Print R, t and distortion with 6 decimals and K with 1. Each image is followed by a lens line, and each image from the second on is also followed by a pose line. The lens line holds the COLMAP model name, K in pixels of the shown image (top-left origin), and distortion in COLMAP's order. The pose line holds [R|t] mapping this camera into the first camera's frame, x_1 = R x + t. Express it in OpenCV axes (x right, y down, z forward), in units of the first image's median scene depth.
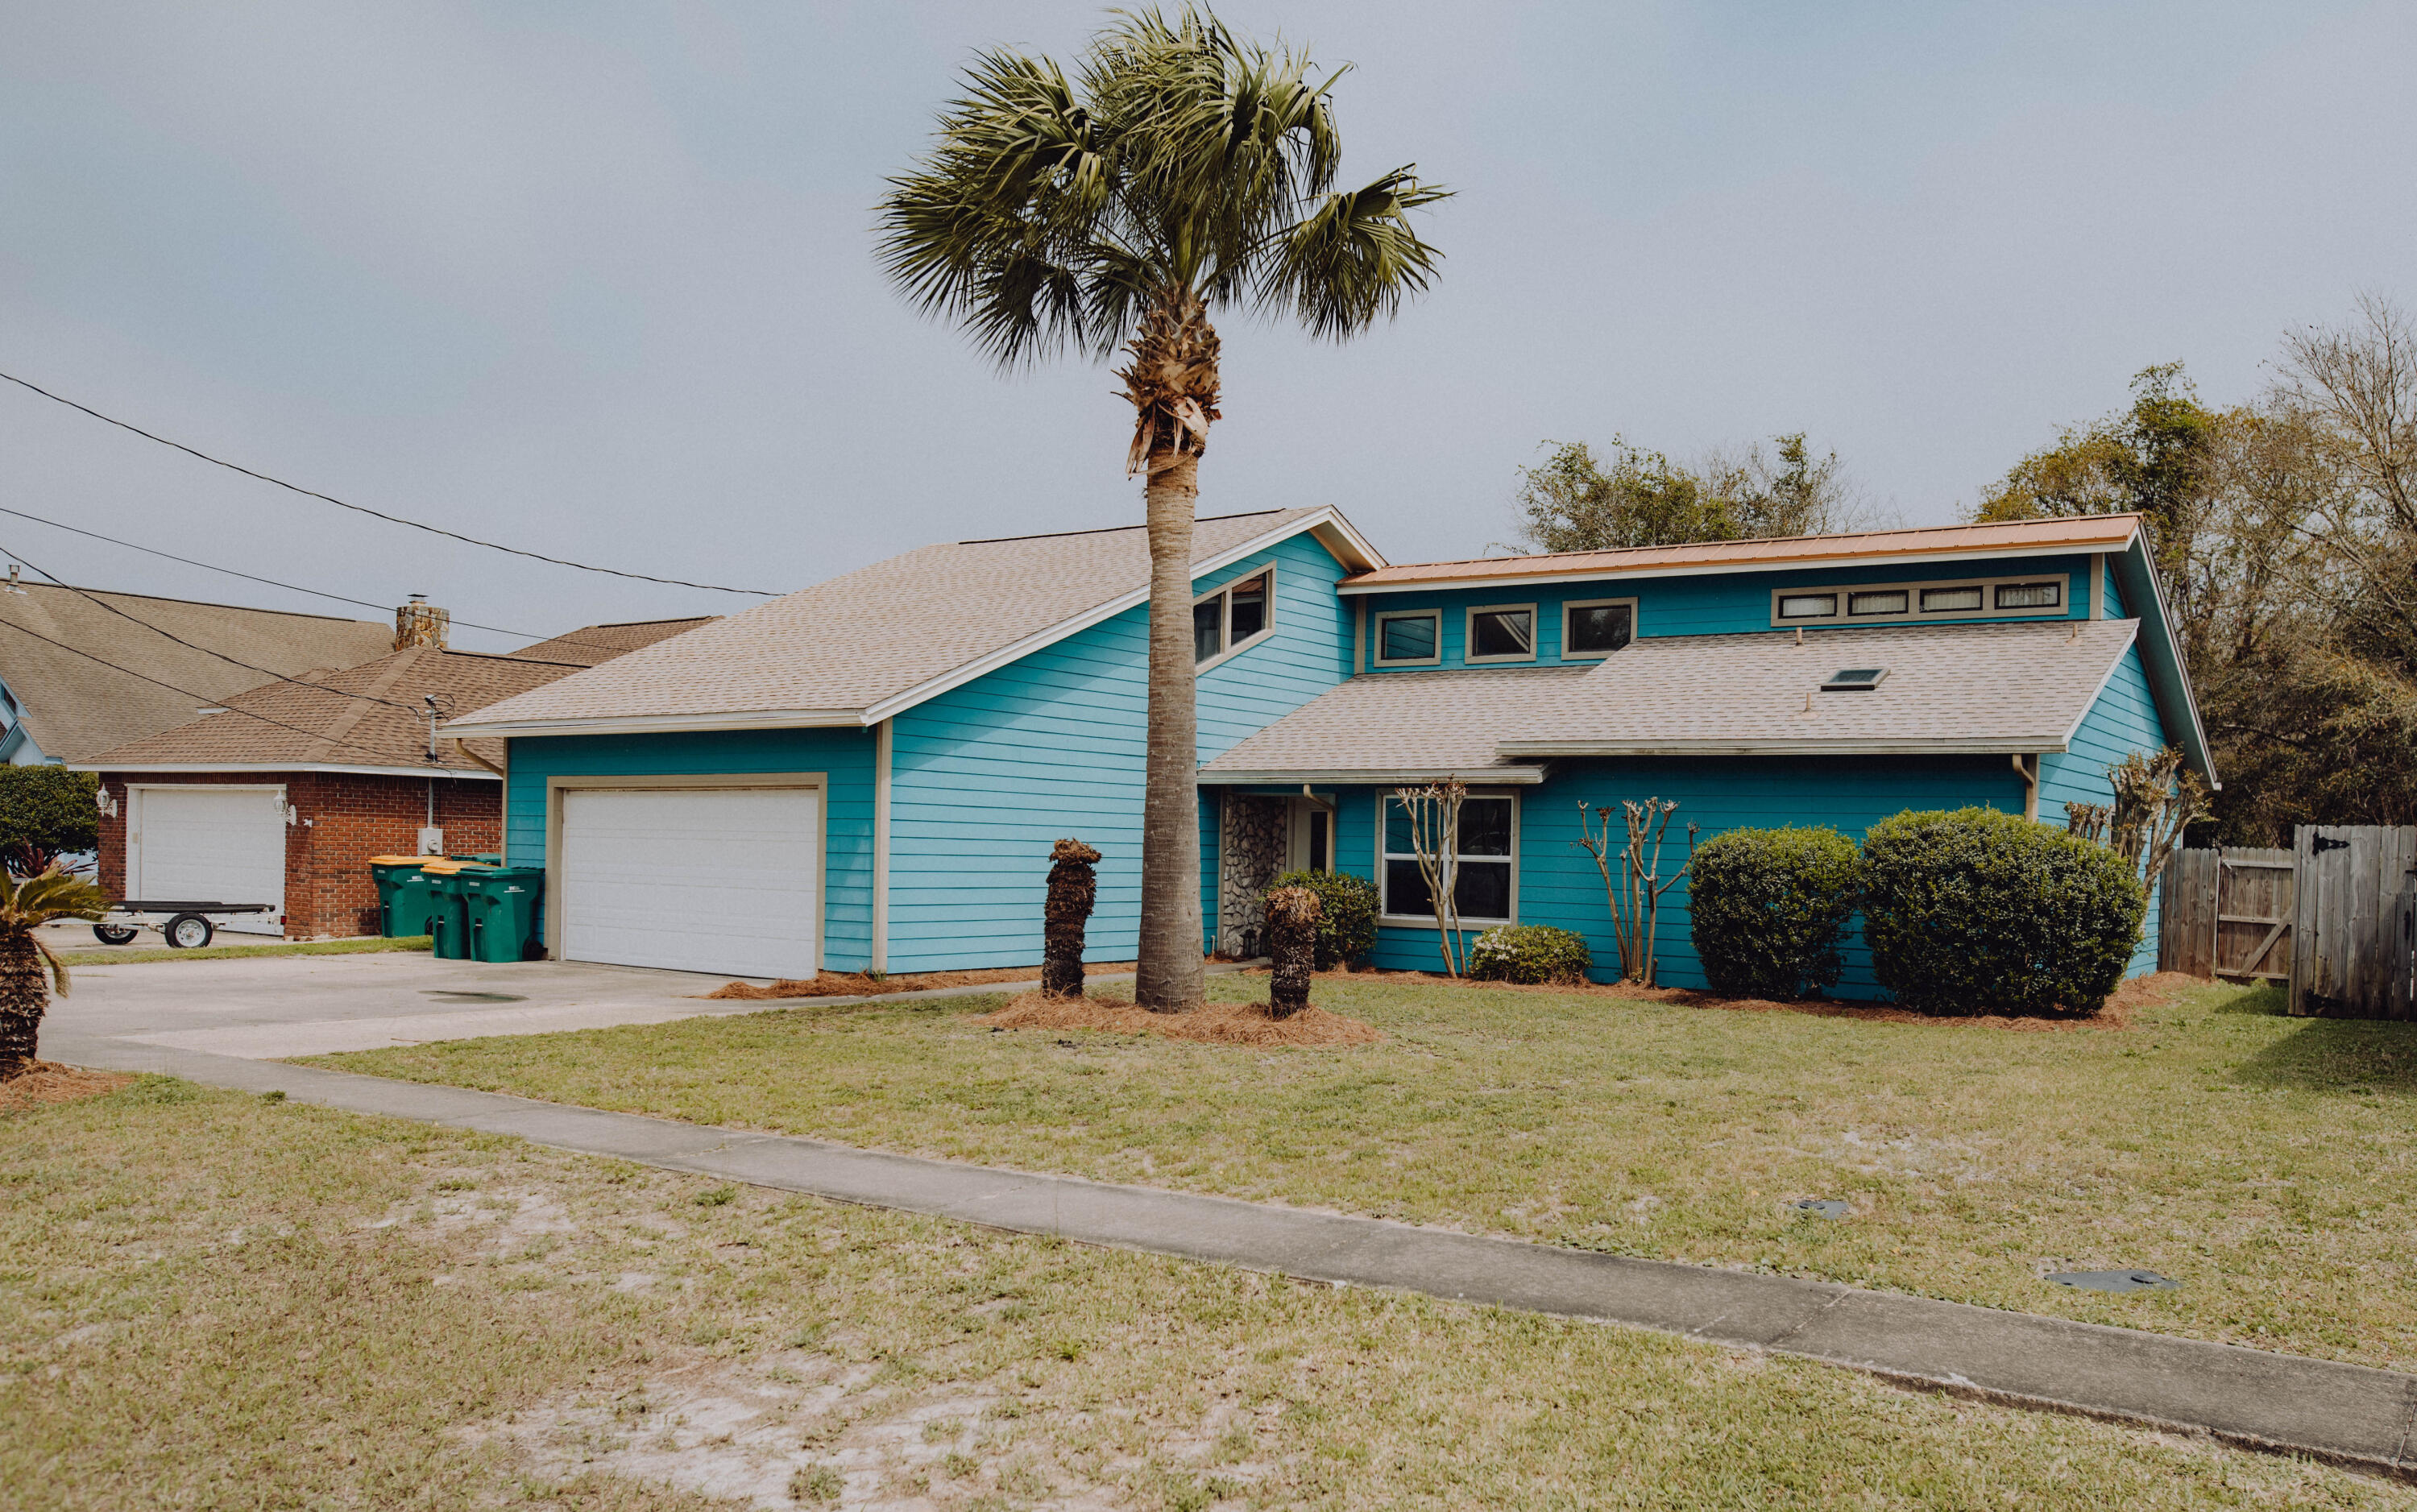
lens RADIAL K [[1962.7, 0, 1208.5], [0, 1962.7, 756.0], [0, 0, 1]] dist [-0.010507, -0.004142]
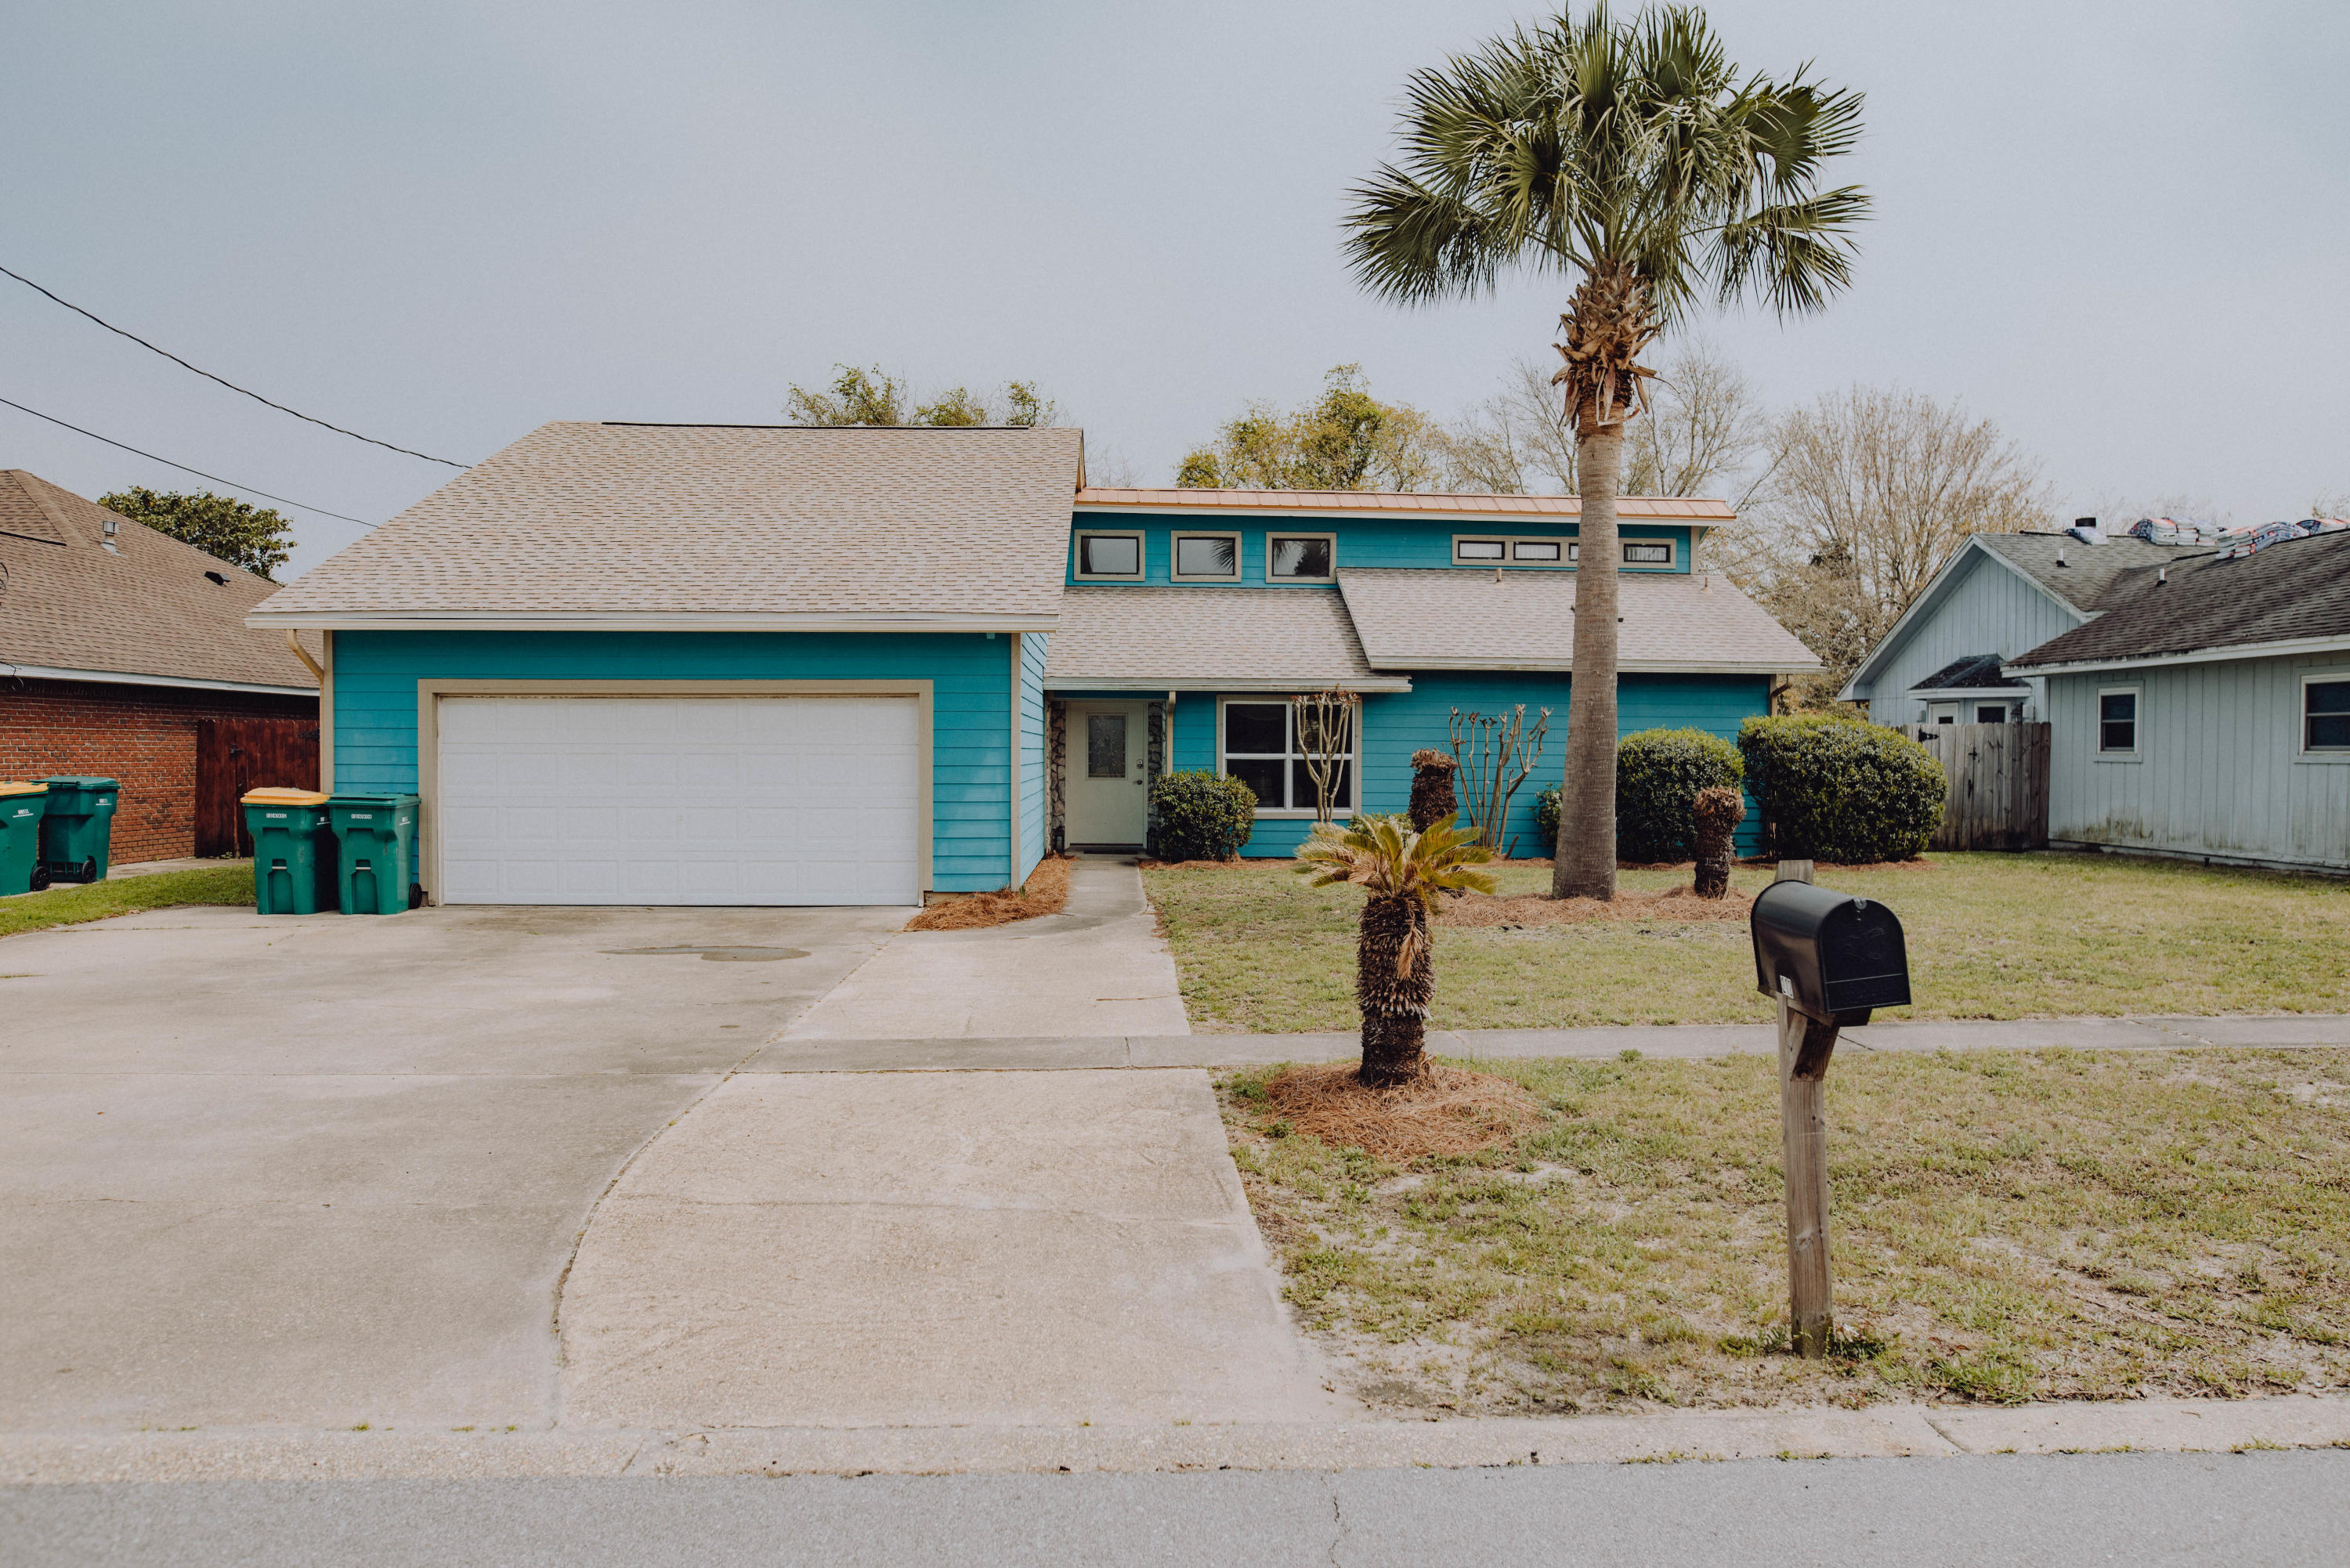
lens RADIAL K [[1751.8, 0, 1206.1], [0, 1751.8, 775.8], [0, 0, 1]] dist [-0.005076, -0.002579]
pose [[0.772939, -0.028159, 0.633856, -0.559475], [-0.017368, 0.997701, 0.065502, -0.002746], [-0.634243, -0.061638, 0.770673, 0.245340]]
